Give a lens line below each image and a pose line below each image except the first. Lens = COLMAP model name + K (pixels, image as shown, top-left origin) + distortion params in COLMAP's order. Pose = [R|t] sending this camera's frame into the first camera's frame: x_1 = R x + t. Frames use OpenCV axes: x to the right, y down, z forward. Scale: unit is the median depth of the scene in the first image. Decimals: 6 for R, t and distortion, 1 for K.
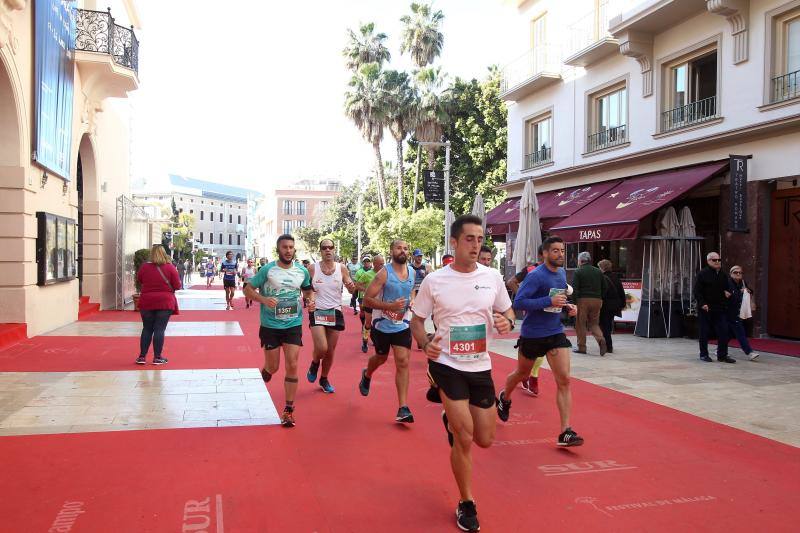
lens RADIAL K [[902.5, 0, 400.6], [0, 902.5, 258.9], [0, 0, 1]] dist [-0.015711, 0.045513]
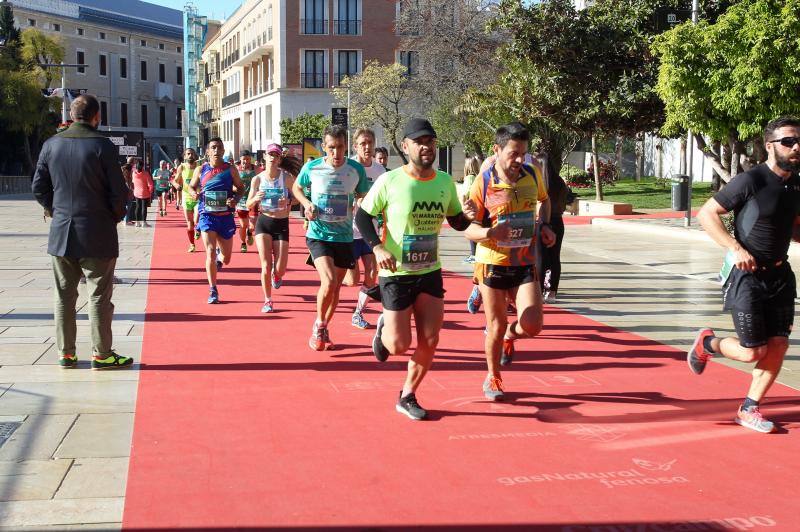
lens RADIAL K [[1178.3, 0, 391.8], [0, 1178.3, 268.8], [0, 0, 1]] dist [0.009286, 0.180710]
pose [[0.999147, -0.011840, 0.039569, -0.073652], [0.008330, 0.996110, 0.087722, 0.003744], [-0.040454, -0.087317, 0.995359, 0.327167]]
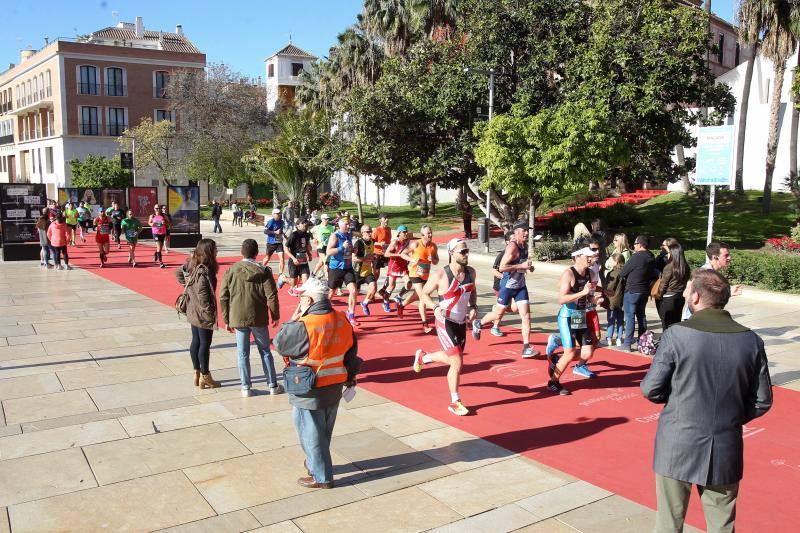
lens RADIAL K [[757.7, 0, 400.0], [0, 757.7, 266.5], [0, 0, 1]] dist [-0.049710, 0.094580]
pose [[0.892211, -0.059138, 0.447729, -0.108222], [0.005569, 0.992755, 0.120029, -0.002658], [-0.451584, -0.104598, 0.886076, 0.357440]]
